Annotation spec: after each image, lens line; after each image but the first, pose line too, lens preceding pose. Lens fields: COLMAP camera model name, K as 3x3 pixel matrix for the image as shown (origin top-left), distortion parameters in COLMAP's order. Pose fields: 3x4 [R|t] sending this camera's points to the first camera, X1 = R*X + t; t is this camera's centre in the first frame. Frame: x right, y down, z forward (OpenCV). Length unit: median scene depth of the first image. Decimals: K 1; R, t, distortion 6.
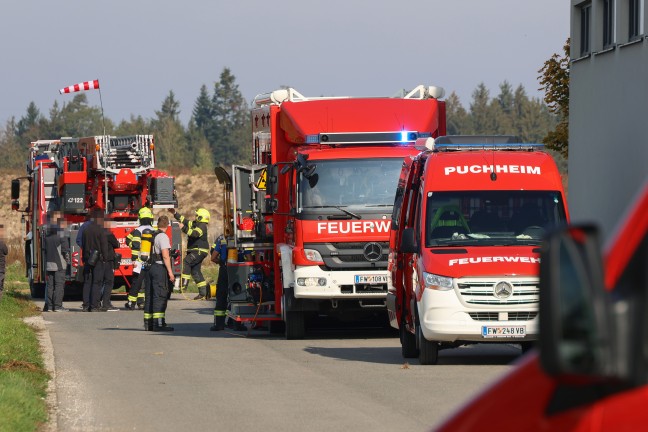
lens RADIAL K [[4709.1, 0, 324.2], [0, 4709.1, 216.4], [0, 0, 1]] dist [-0.188673, 0.000000]
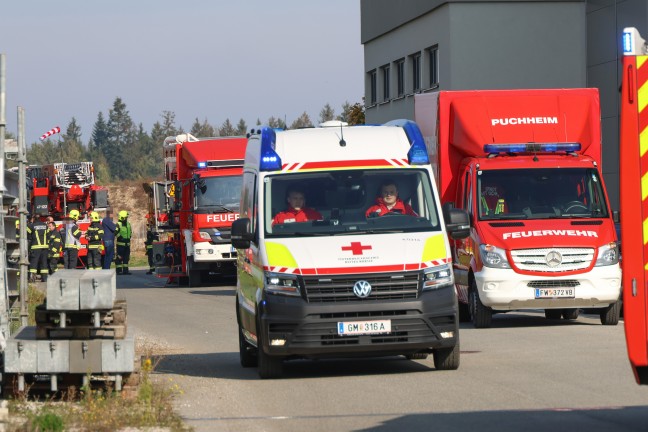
lens RADIAL K [[4709.1, 0, 324.1], [0, 4709.1, 216.2], [0, 0, 1]] dist [-0.188673, 0.000000]
pose [[0.999177, -0.029629, 0.027690, -0.002208], [0.029648, 0.999560, -0.000277, 0.001151], [-0.027669, 0.001098, 0.999617, -0.222250]]
